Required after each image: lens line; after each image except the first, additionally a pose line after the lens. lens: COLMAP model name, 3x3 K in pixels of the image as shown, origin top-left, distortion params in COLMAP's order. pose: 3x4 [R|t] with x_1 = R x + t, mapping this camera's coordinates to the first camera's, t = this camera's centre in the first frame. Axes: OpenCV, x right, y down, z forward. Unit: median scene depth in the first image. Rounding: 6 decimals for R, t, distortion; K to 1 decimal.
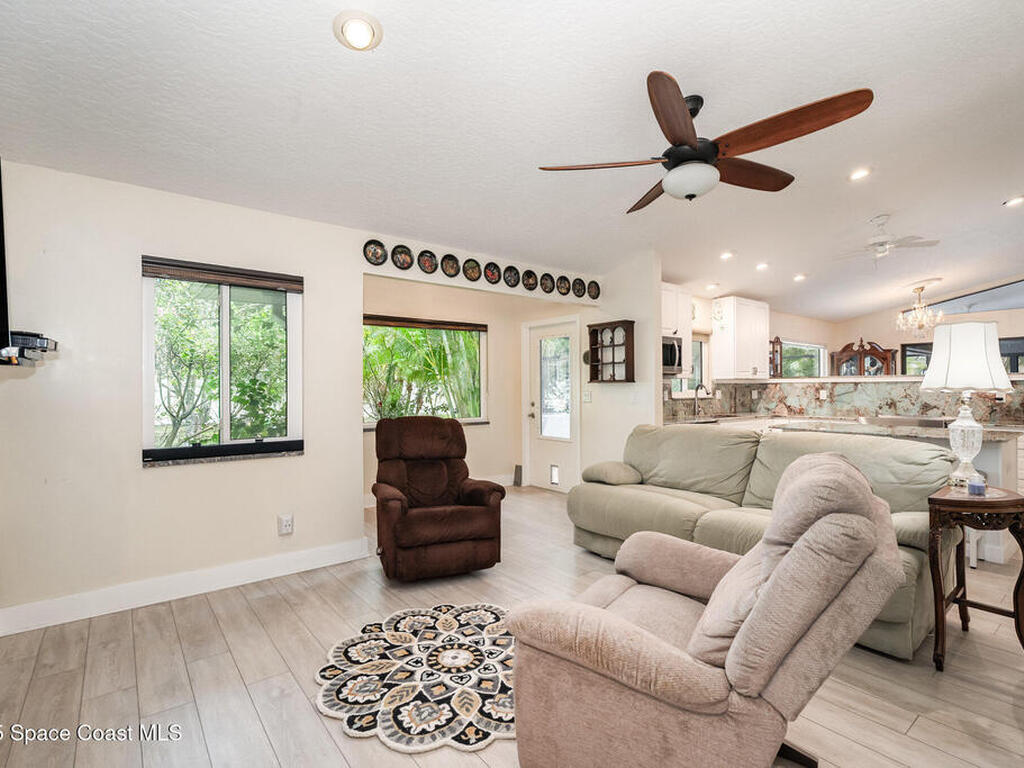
lens RADIAL K [[507.0, 0, 523.6], [0, 507.0, 385.1], [0, 0, 1]] dist [0.000464, -0.000736]
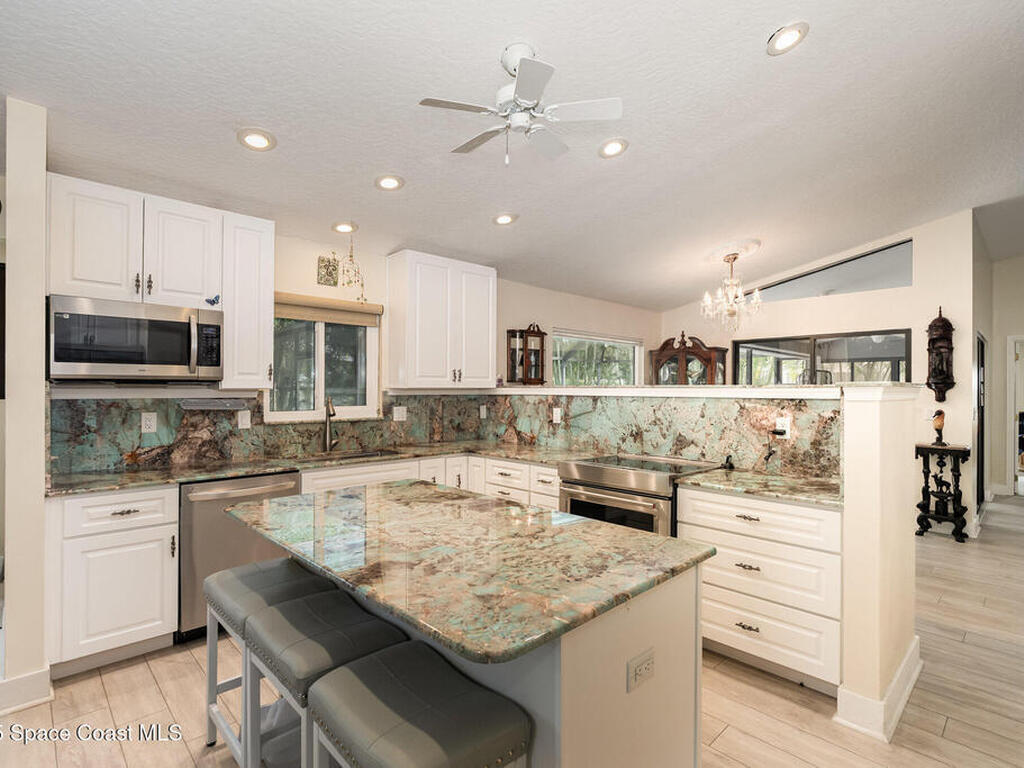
lens RADIAL K [[517.7, 0, 517.1], [0, 517.7, 389.1], [0, 0, 1]] dist [0.000112, -0.000632]
pose [[0.995848, 0.008632, 0.090622, 0.478578], [-0.009043, 0.999951, 0.004125, -0.014826], [-0.090582, -0.004928, 0.995877, 0.372470]]
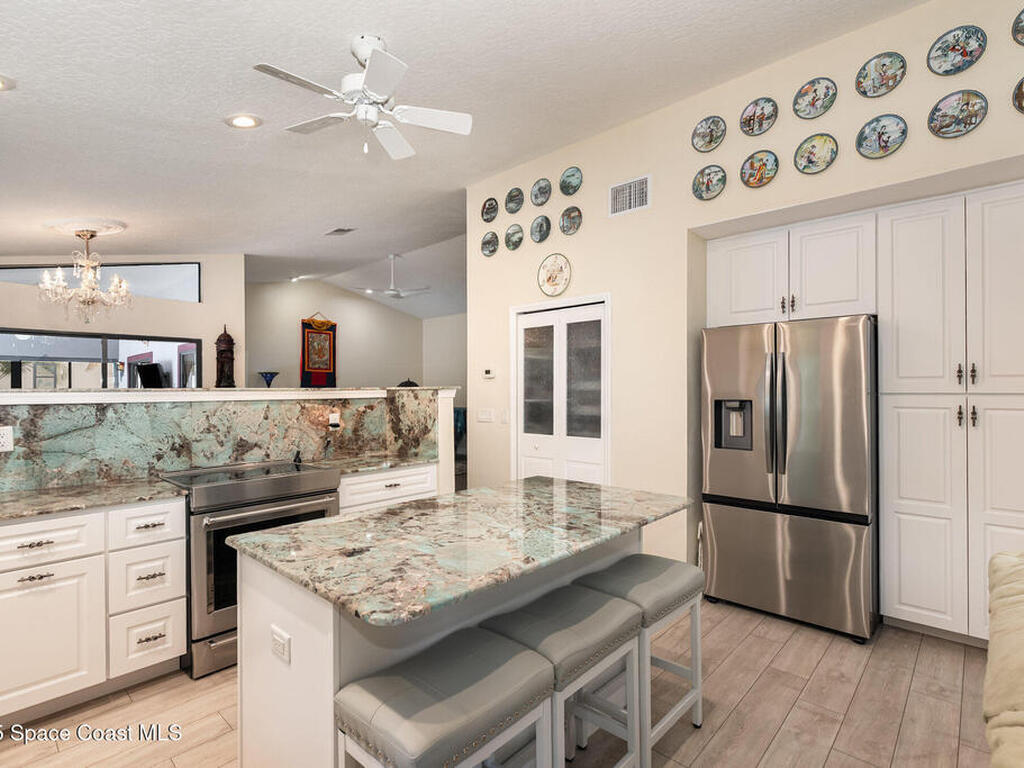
lens RADIAL K [[511.7, 0, 514.9], [0, 511.7, 389.3], [0, 0, 1]] dist [0.000368, 0.000222]
pose [[-0.151888, 0.007254, 0.988371, 0.166834], [0.002721, 0.999972, -0.006921, -0.012854], [-0.988394, 0.001638, -0.151903, 0.680500]]
